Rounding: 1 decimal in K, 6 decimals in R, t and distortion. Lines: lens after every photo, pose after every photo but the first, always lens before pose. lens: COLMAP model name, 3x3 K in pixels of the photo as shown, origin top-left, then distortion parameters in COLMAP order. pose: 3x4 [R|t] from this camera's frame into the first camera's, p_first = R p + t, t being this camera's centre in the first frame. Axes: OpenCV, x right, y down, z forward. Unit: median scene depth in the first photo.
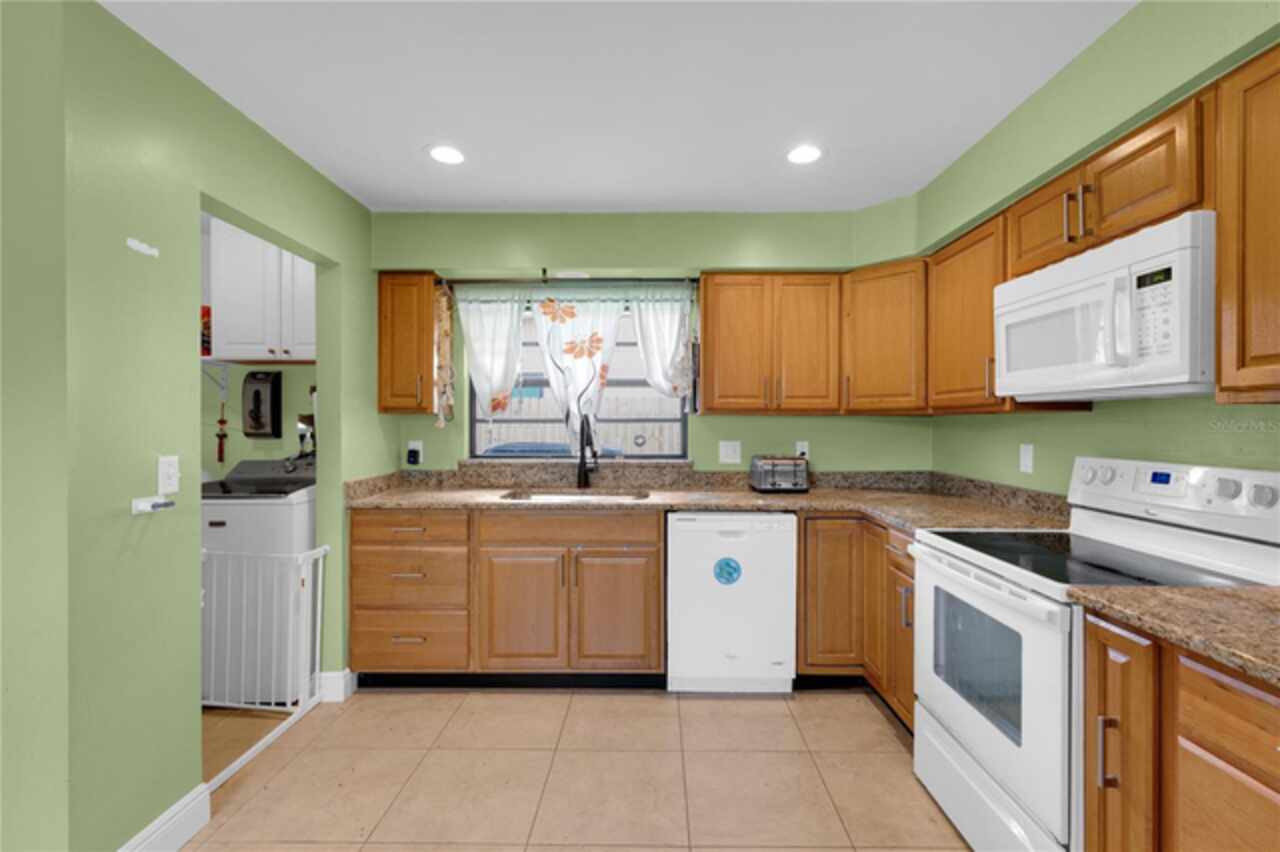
lens RADIAL K [[577.3, 0, 648.3], [0, 577.3, 427.0], [0, 0, 1]] dist [0.002085, -0.001206]
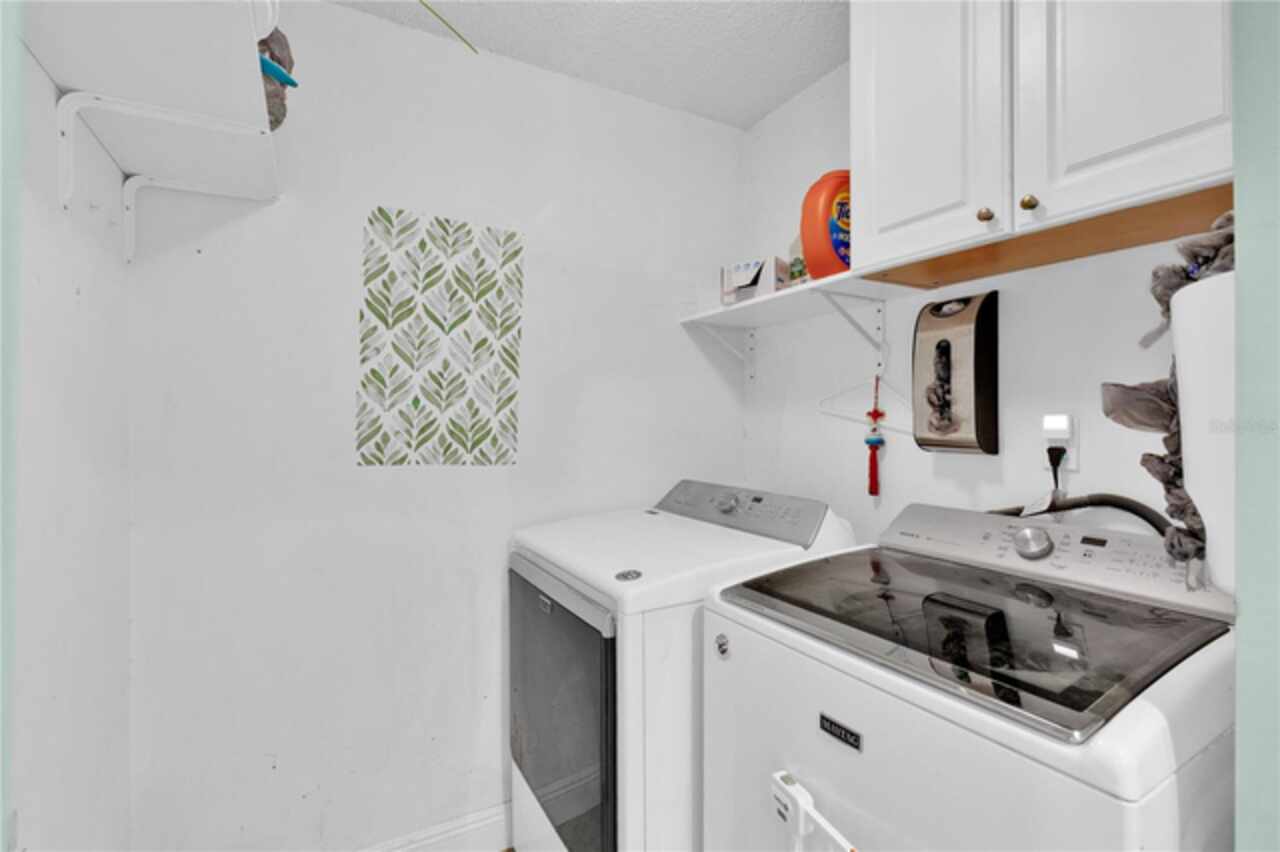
lens RADIAL K [[577.3, 0, 647.5], [0, 577.3, 423.2], [0, 0, 1]] dist [0.002085, -0.001206]
pose [[0.499532, 0.006076, -0.866274, -0.410001], [0.002902, 0.999958, 0.008687, -0.006702], [0.866290, -0.006854, 0.499494, 0.587965]]
